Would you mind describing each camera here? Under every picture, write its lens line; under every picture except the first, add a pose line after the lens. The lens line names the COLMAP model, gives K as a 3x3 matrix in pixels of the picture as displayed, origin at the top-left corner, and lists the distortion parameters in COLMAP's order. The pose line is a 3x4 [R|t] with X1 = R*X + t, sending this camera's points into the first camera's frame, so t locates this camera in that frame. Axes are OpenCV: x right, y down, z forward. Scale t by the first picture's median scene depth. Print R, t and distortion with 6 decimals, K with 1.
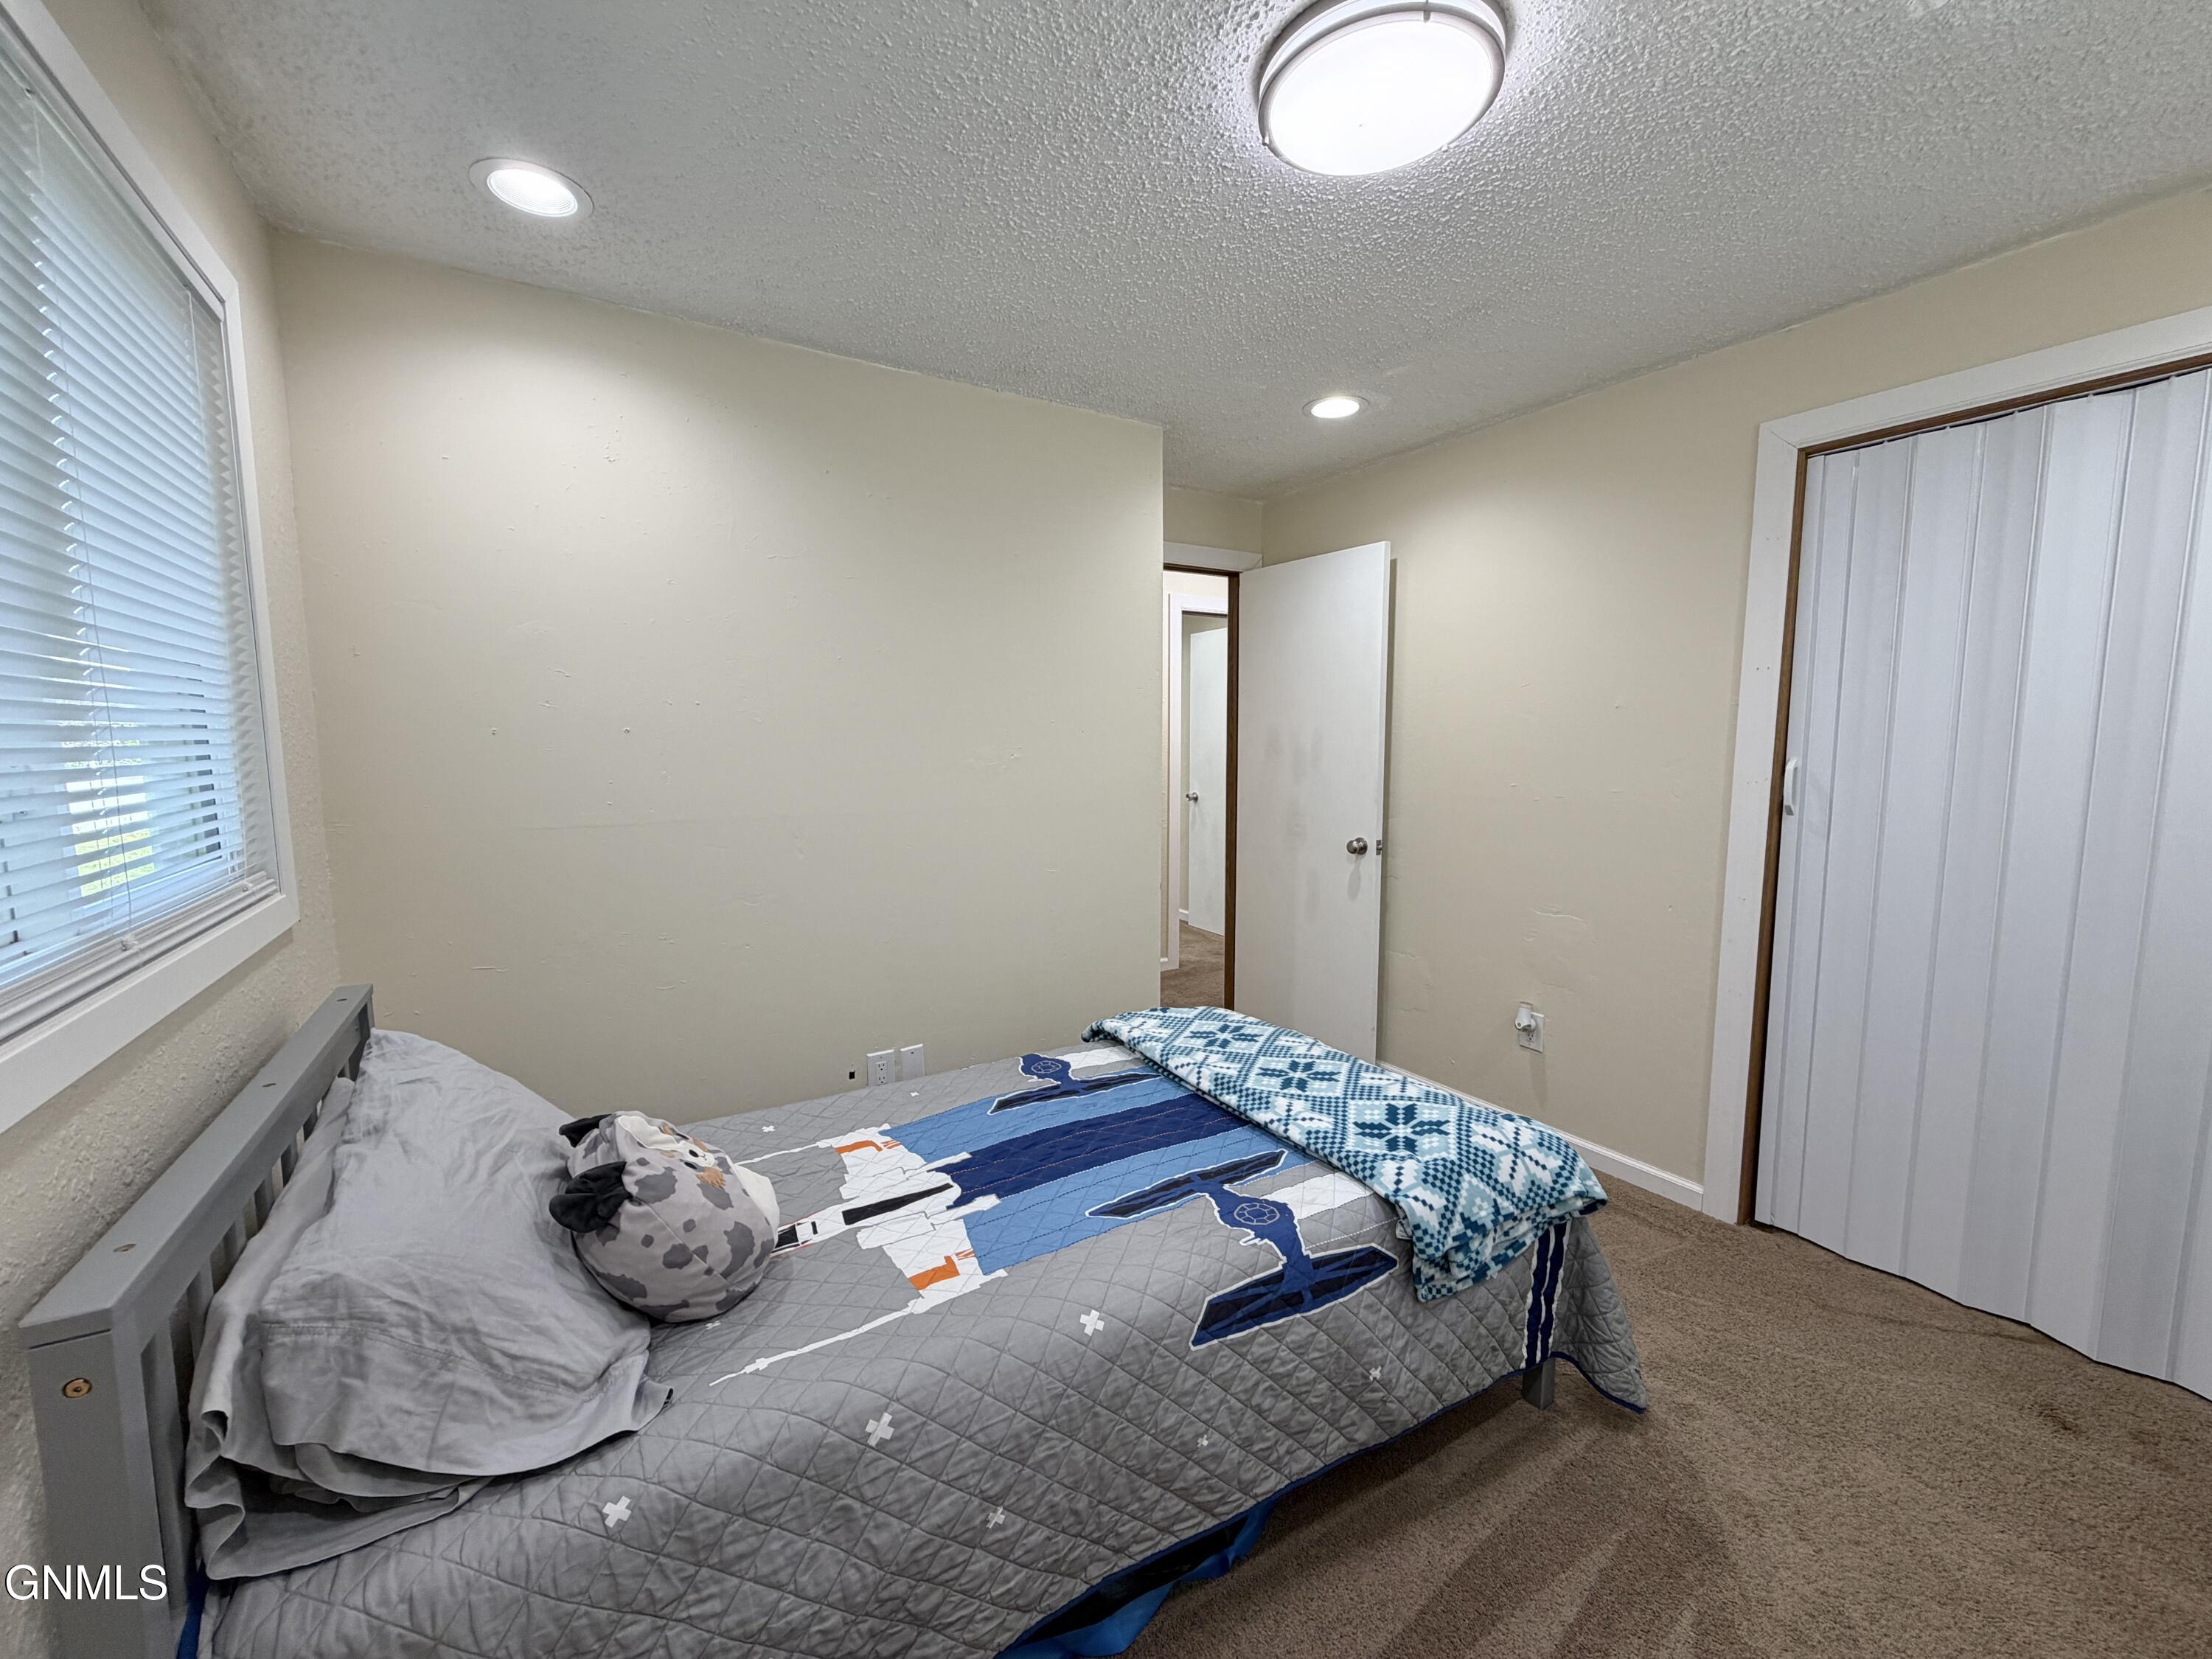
lens RADIAL K [[882.2, 0, 1106.0], [0, 882.2, 829.5], [0, 0, 1]] dist [0.000286, -0.000031]
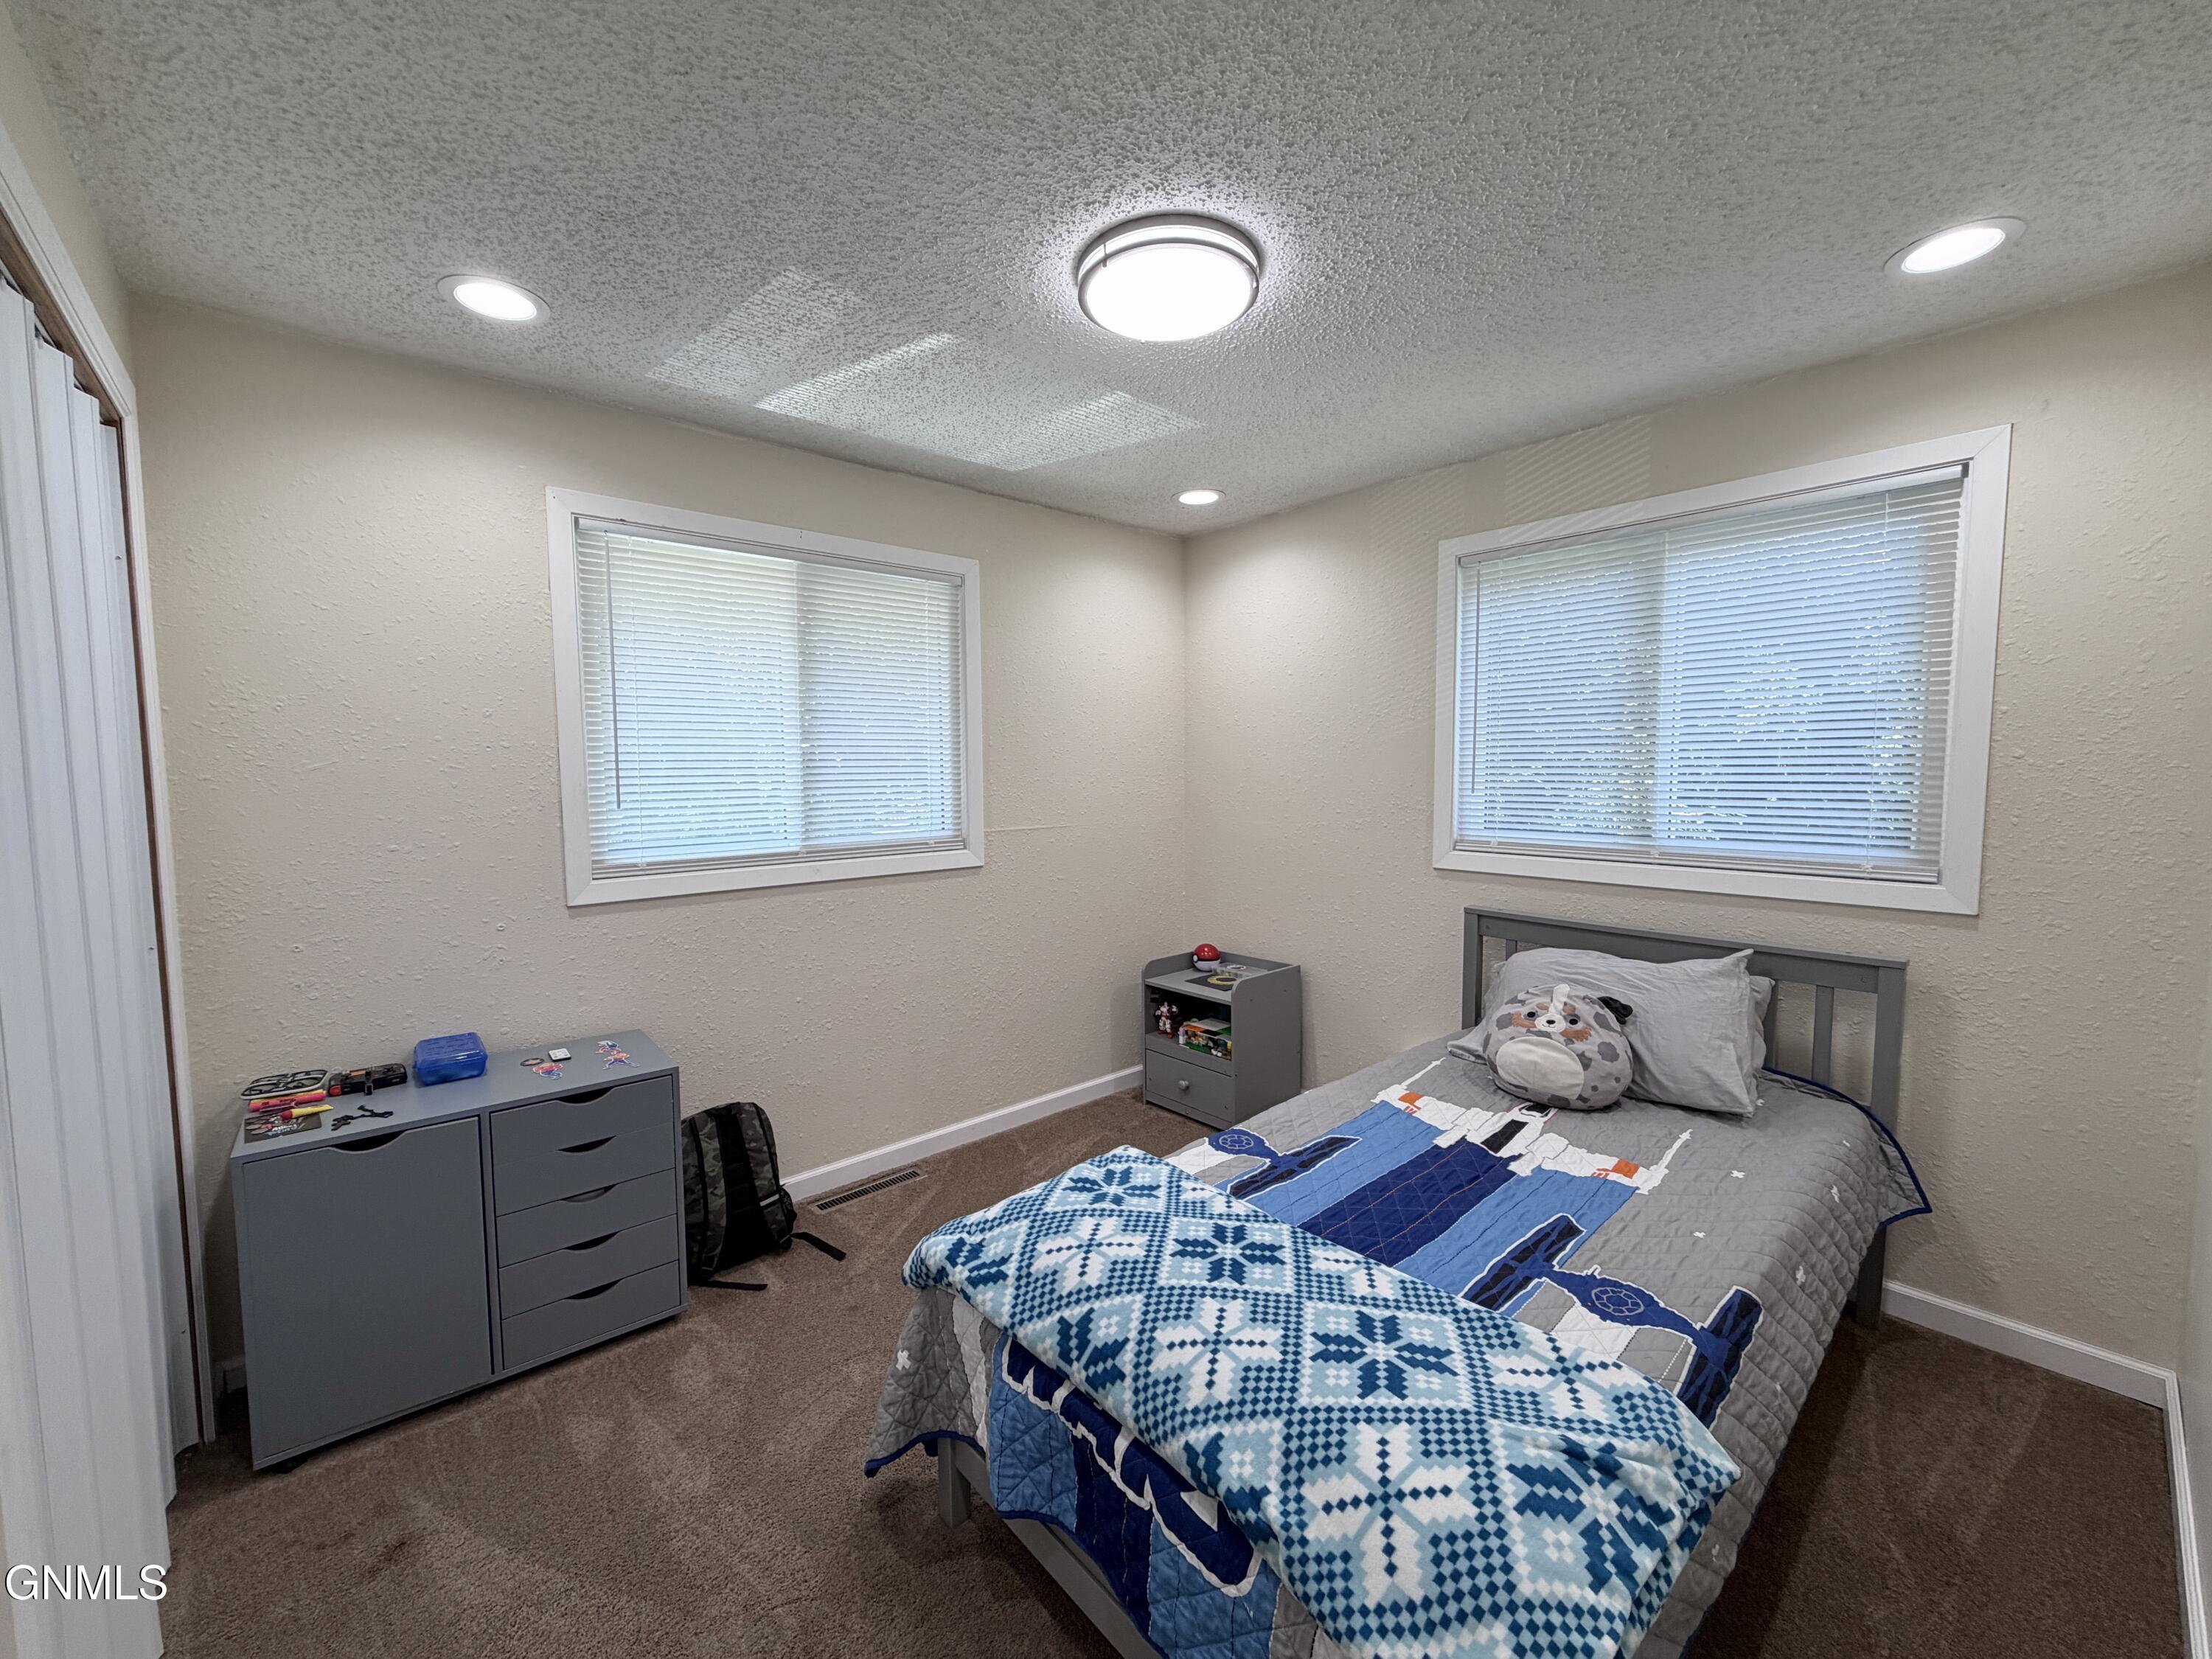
lens RADIAL K [[882.2, 0, 1106.0], [0, 882.2, 829.5], [0, 0, 1]] dist [0.000286, -0.000031]
pose [[-0.985462, 0.019159, -0.168810, 0.531962], [-0.011044, 0.984296, 0.176181, -0.231106], [0.169535, 0.175484, -0.969775, 1.999231]]
